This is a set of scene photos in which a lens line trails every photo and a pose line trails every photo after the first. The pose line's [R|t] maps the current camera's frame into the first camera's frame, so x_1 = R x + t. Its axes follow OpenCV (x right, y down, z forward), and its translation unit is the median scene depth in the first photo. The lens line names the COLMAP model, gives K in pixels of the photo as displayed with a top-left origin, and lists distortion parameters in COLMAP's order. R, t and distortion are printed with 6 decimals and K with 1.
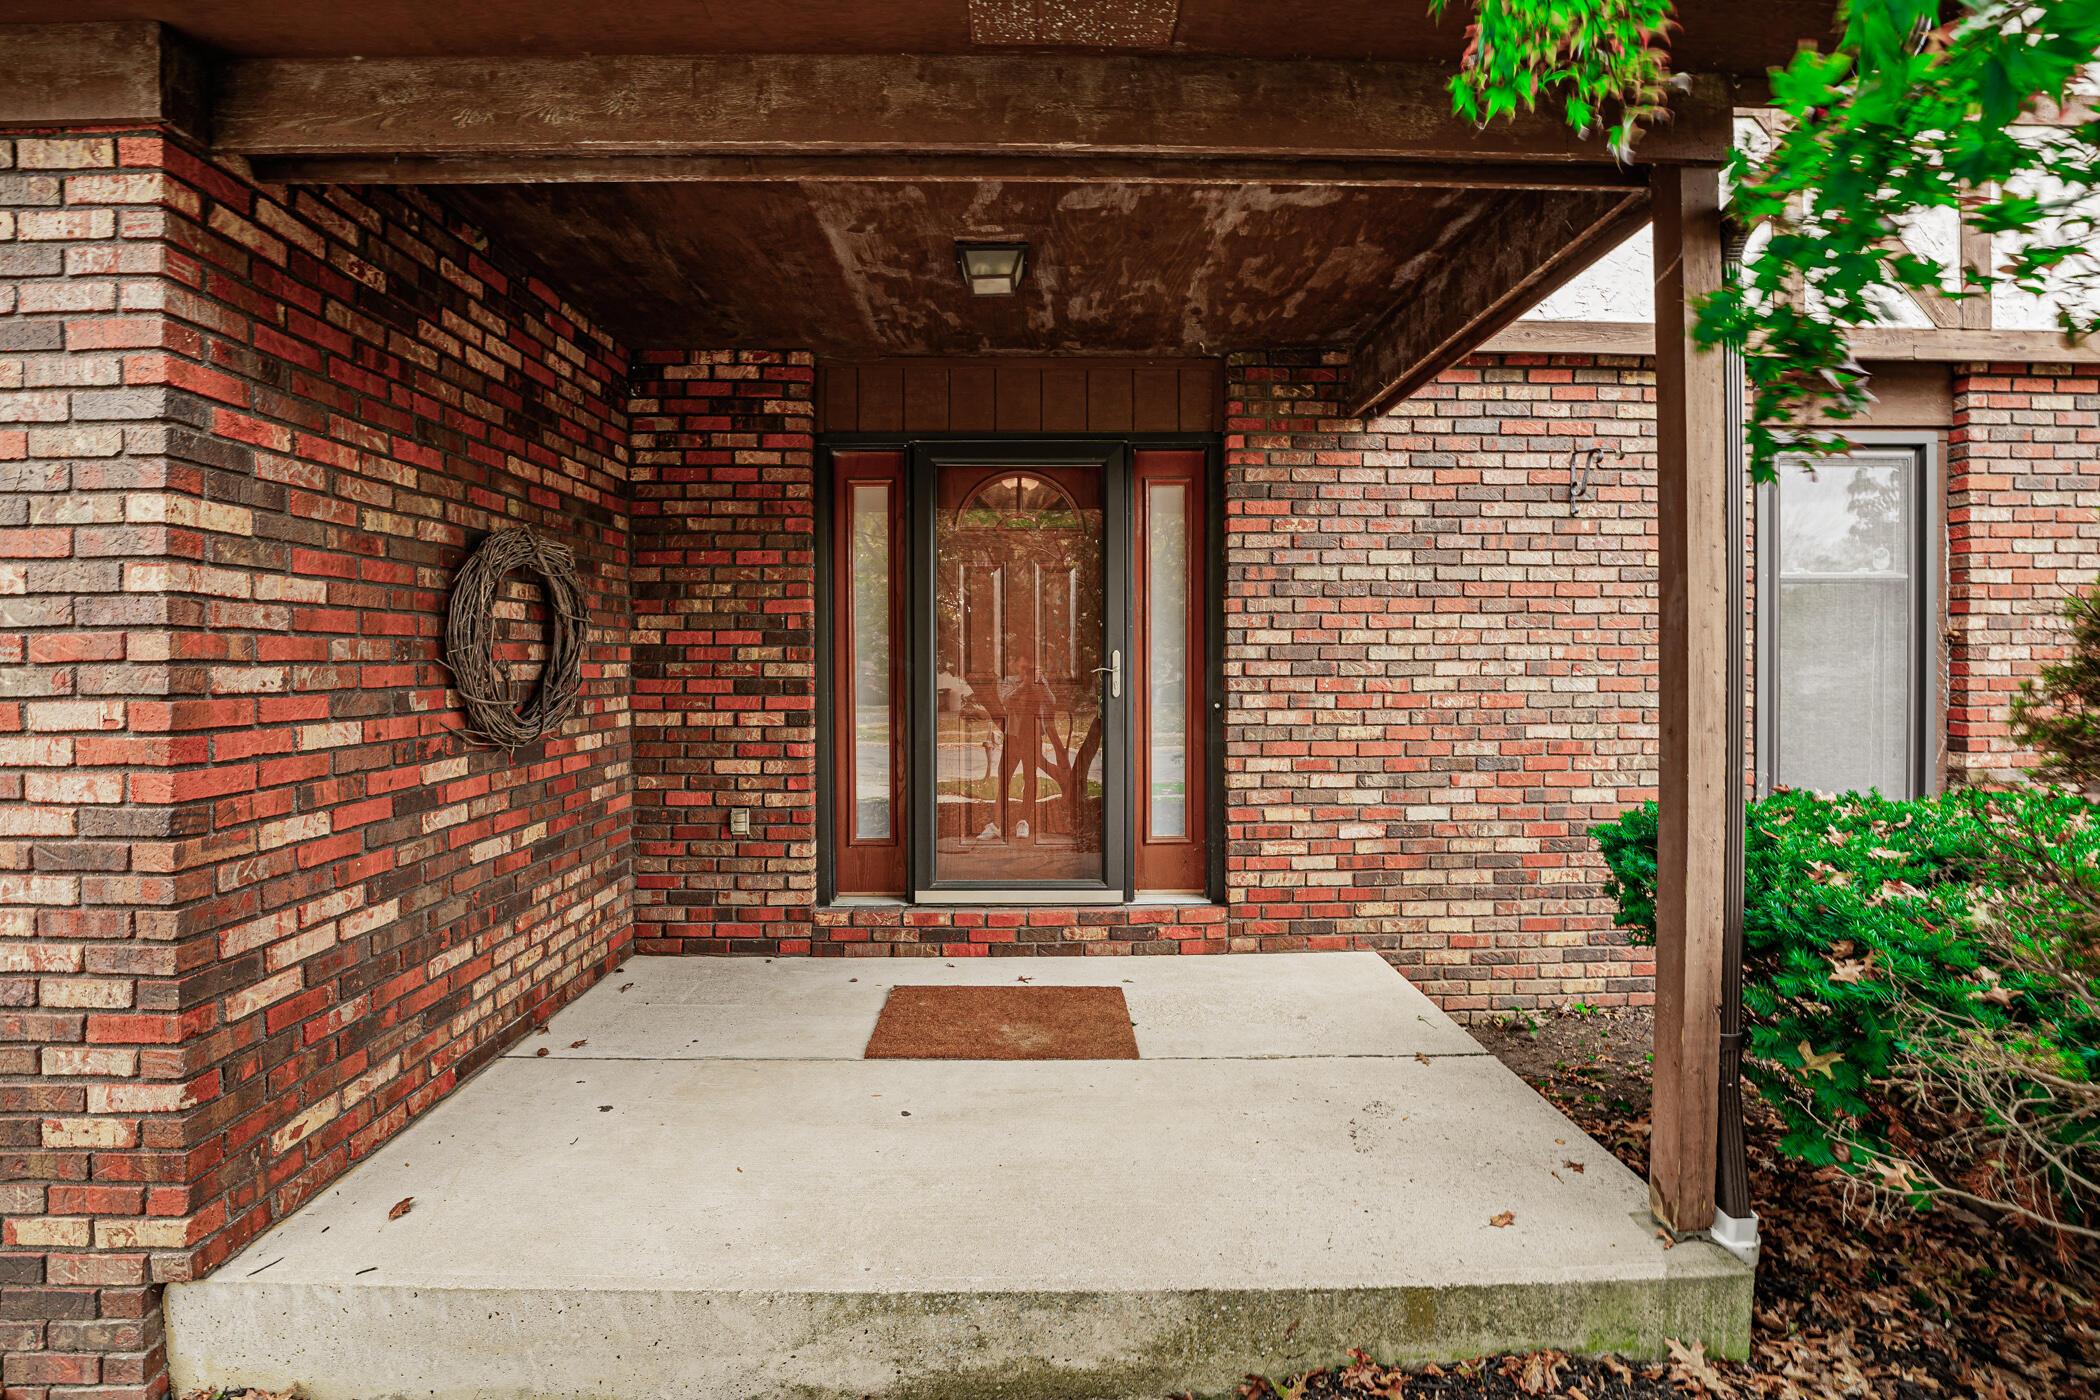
lens RADIAL K [[864.3, 0, 1056.5], [0, 864.3, 678.0], [0, 0, 1]] dist [-0.023797, 0.000711]
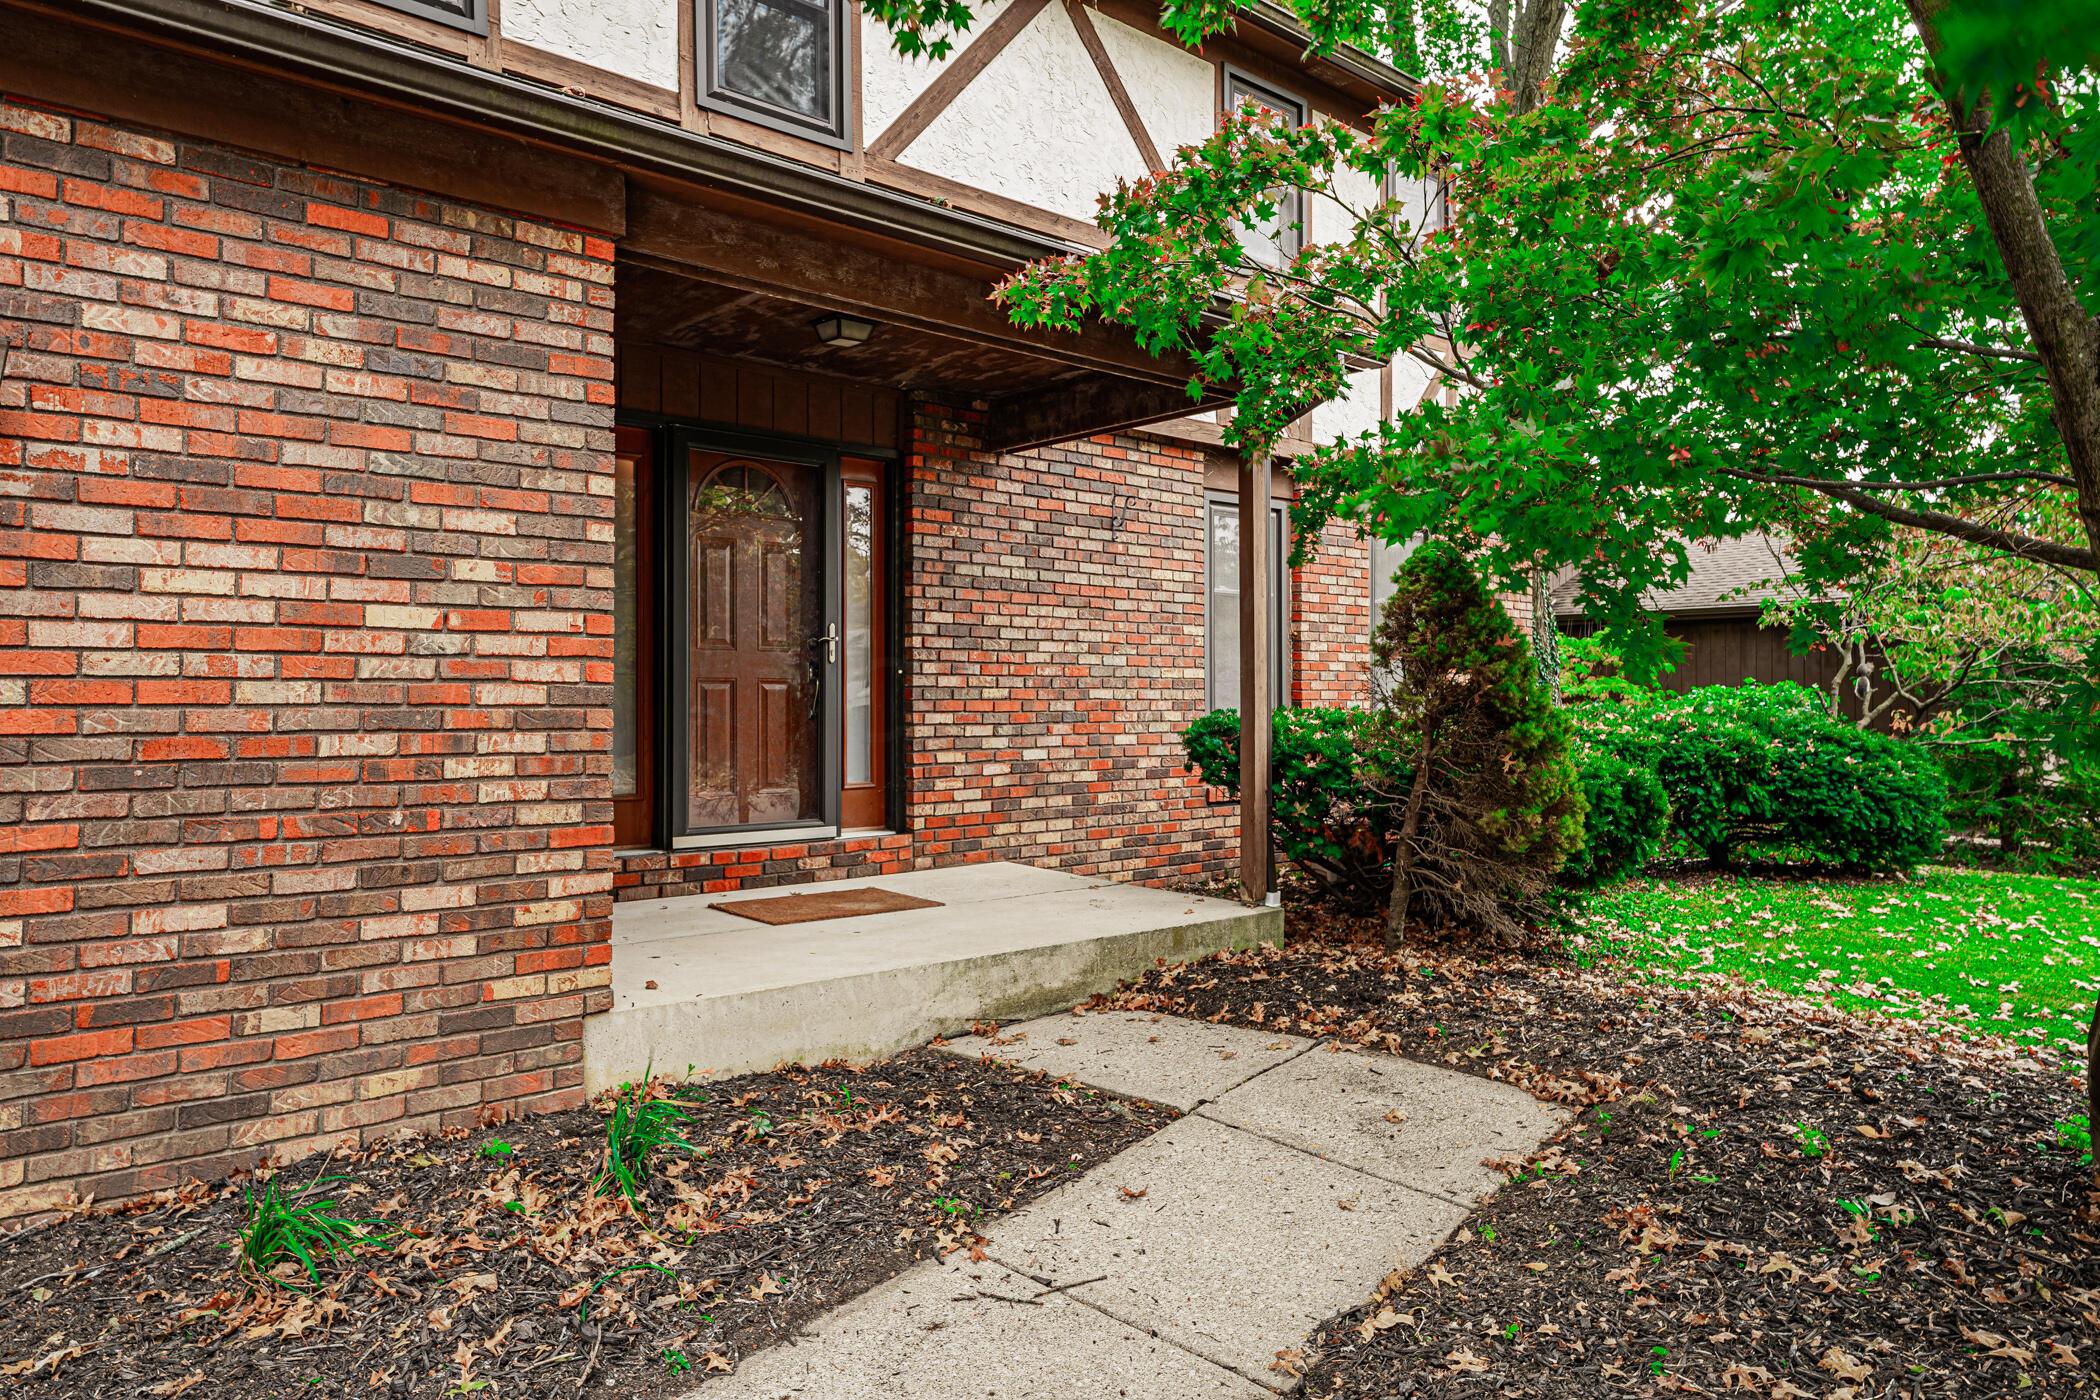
lens RADIAL K [[1416.2, 0, 1043.2], [0, 1416.2, 705.9], [0, 0, 1]] dist [-0.001757, -0.000867]
pose [[0.753908, 0.001250, 0.656979, -1.005601], [0.007327, 0.999920, -0.010311, 0.104796], [-0.656939, 0.012588, 0.753838, -0.667860]]
